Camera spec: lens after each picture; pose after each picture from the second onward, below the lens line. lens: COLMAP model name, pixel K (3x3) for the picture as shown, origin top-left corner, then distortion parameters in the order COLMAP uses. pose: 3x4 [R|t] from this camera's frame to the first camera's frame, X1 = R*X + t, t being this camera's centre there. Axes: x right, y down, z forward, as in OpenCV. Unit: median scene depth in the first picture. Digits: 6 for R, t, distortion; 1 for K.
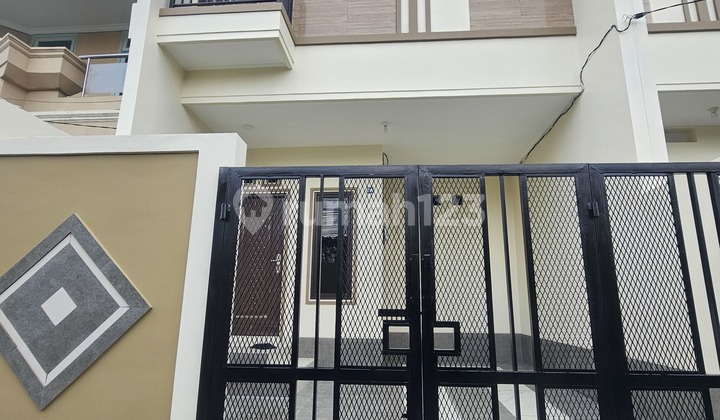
lens RADIAL K [[391.2, 0, 366.8], [0, 391.2, 217.3], [0, 0, 1]] dist [-0.006263, 0.001332]
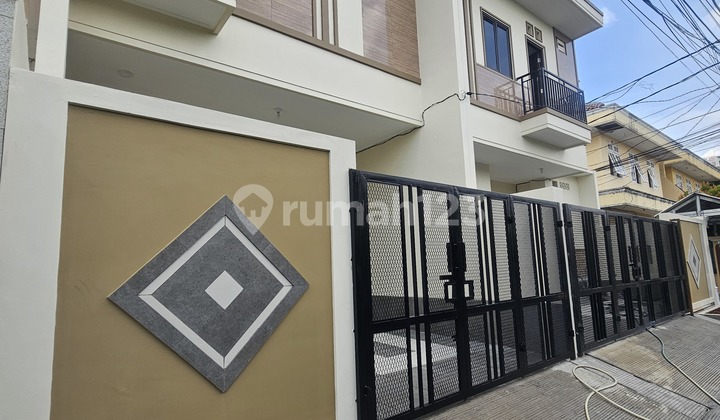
lens RADIAL K [[391.2, 0, 360.1], [0, 391.2, 217.4], [0, 0, 1]] dist [-0.006263, 0.001332]
pose [[0.739781, 0.048887, 0.671069, -1.111486], [-0.100611, 0.994181, 0.038488, -0.024231], [-0.665283, -0.095989, 0.740395, 0.055148]]
